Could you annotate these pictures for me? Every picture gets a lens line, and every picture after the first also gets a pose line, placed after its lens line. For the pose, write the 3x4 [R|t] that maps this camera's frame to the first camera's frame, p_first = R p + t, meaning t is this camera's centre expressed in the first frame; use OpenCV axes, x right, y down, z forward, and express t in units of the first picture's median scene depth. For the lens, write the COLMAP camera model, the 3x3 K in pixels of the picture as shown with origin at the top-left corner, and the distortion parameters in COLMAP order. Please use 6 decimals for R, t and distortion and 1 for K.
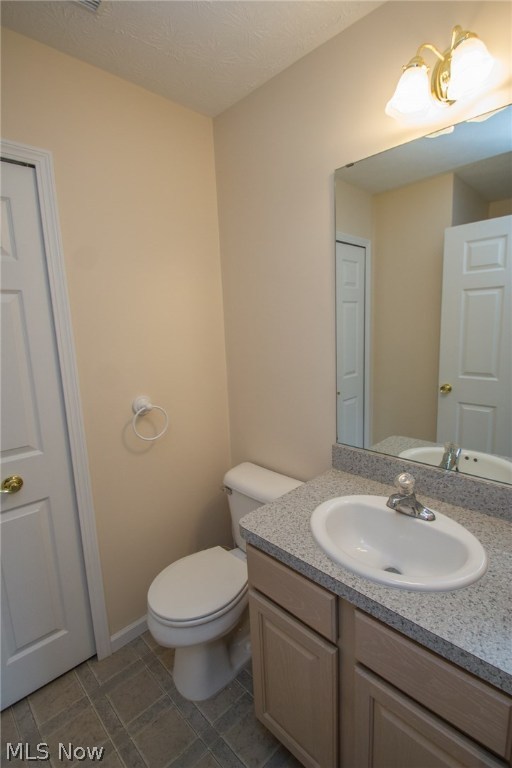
lens RADIAL K [[358.0, 0, 256.0], [0, 358.0, 384.0], [0, 0, 1]] dist [0.012717, -0.015886]
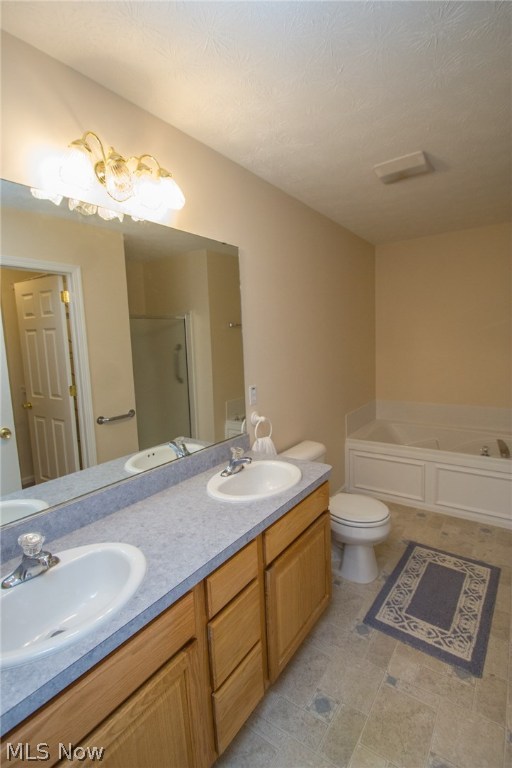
lens RADIAL K [[358.0, 0, 256.0], [0, 358.0, 384.0], [0, 0, 1]] dist [0.012717, -0.015886]
pose [[-0.136846, -0.063902, 0.988529, -0.779241], [0.220311, 0.970961, 0.093264, -0.102024], [-0.965783, 0.230546, -0.118794, 0.698889]]
